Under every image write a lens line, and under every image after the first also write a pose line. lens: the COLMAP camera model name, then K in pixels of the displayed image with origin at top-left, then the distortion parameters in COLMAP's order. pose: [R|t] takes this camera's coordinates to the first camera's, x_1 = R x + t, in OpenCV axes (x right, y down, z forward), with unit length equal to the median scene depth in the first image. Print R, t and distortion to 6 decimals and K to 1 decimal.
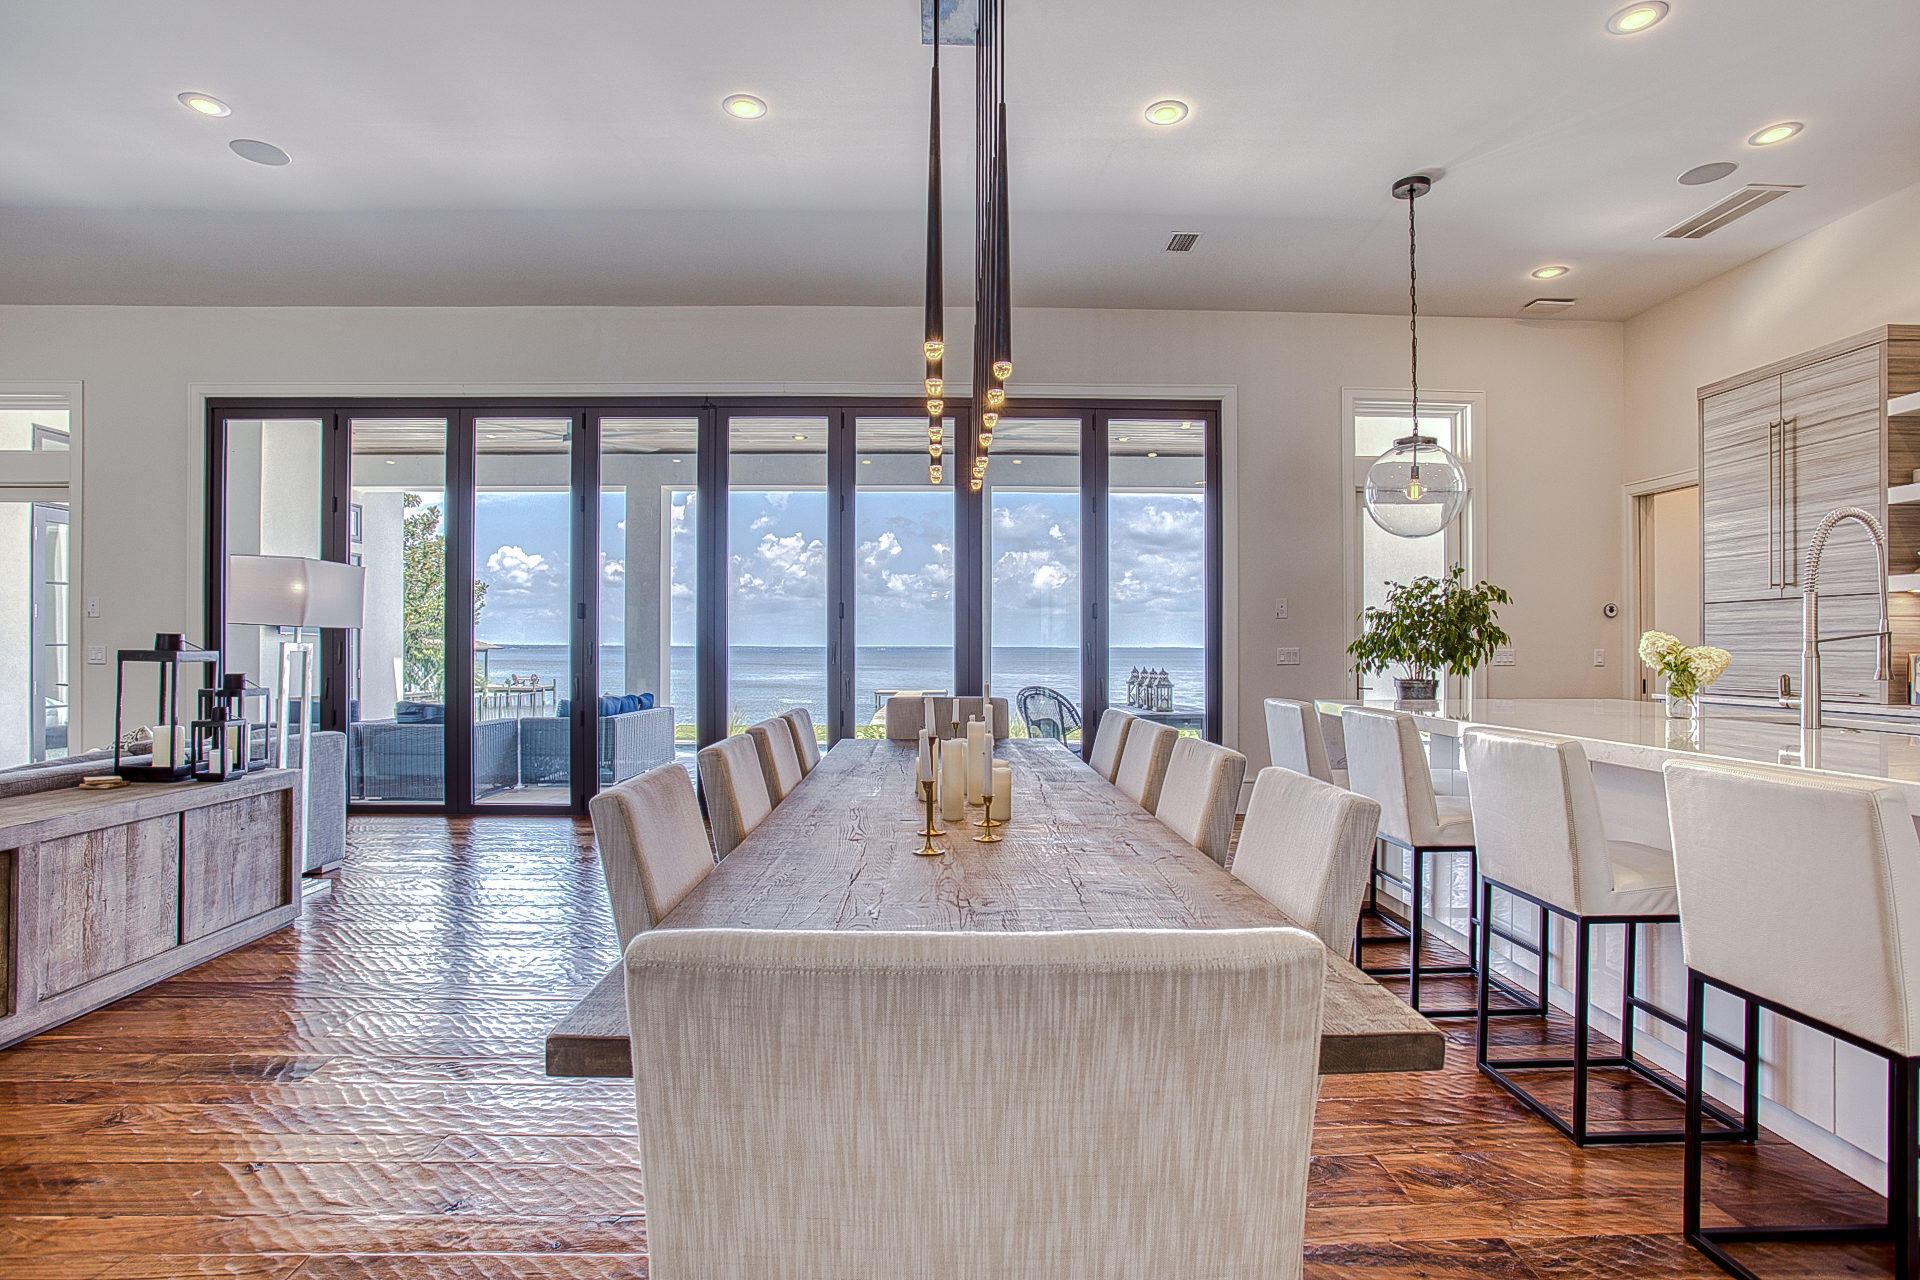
lens RADIAL K [[1026.2, 0, 960.0], [0, 1026.2, 640.0], [0, 0, 1]] dist [-0.076129, 0.048668]
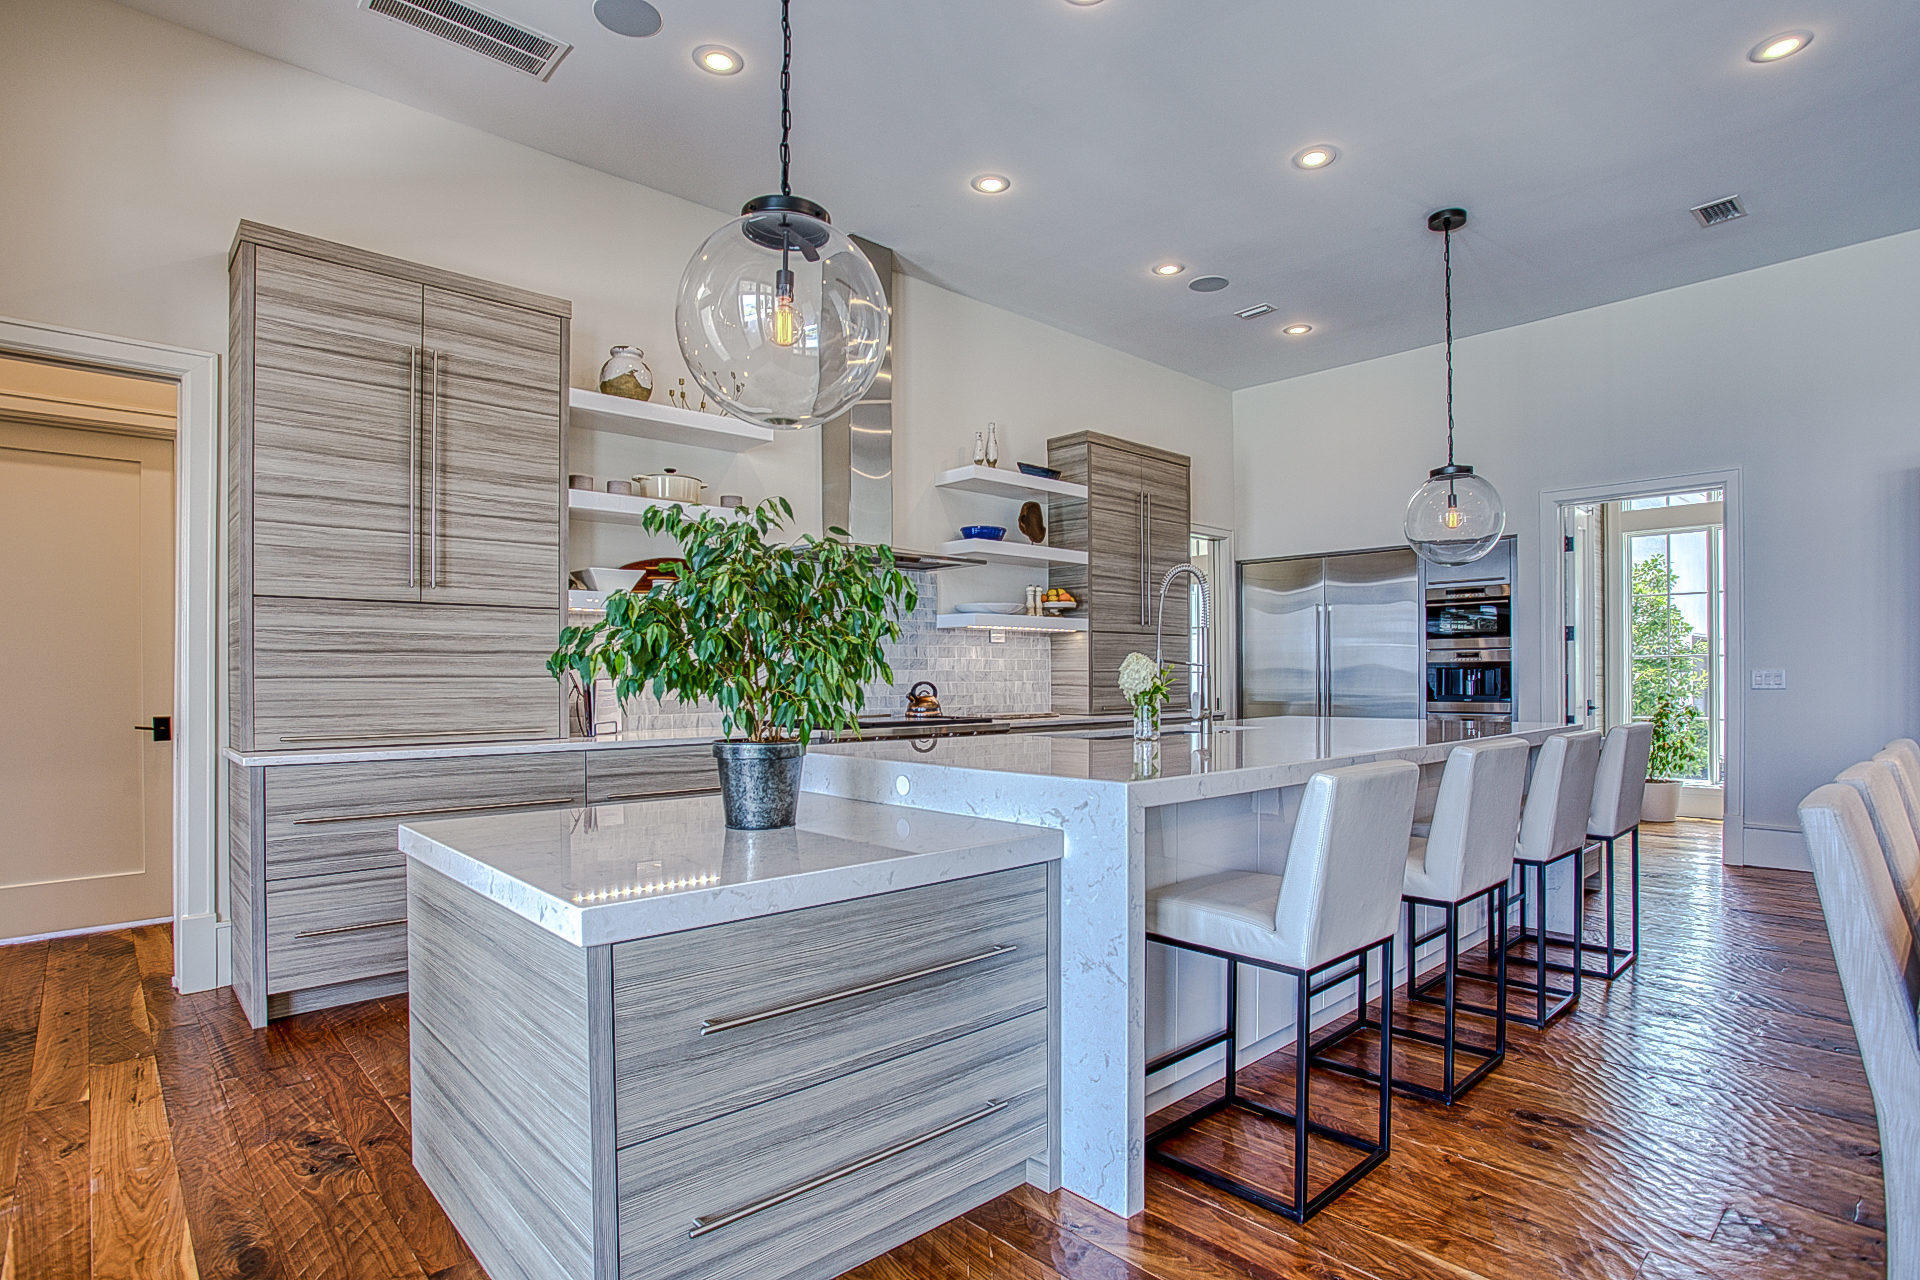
lens RADIAL K [[953.1, 0, 956.0], [0, 953.1, 649.5], [0, 0, 1]] dist [-0.064636, 0.027275]
pose [[-0.664435, -0.001609, 0.747344, 0.081518], [-0.017766, 0.999749, -0.013643, -0.006097], [-0.747135, -0.022342, -0.664297, 1.171053]]
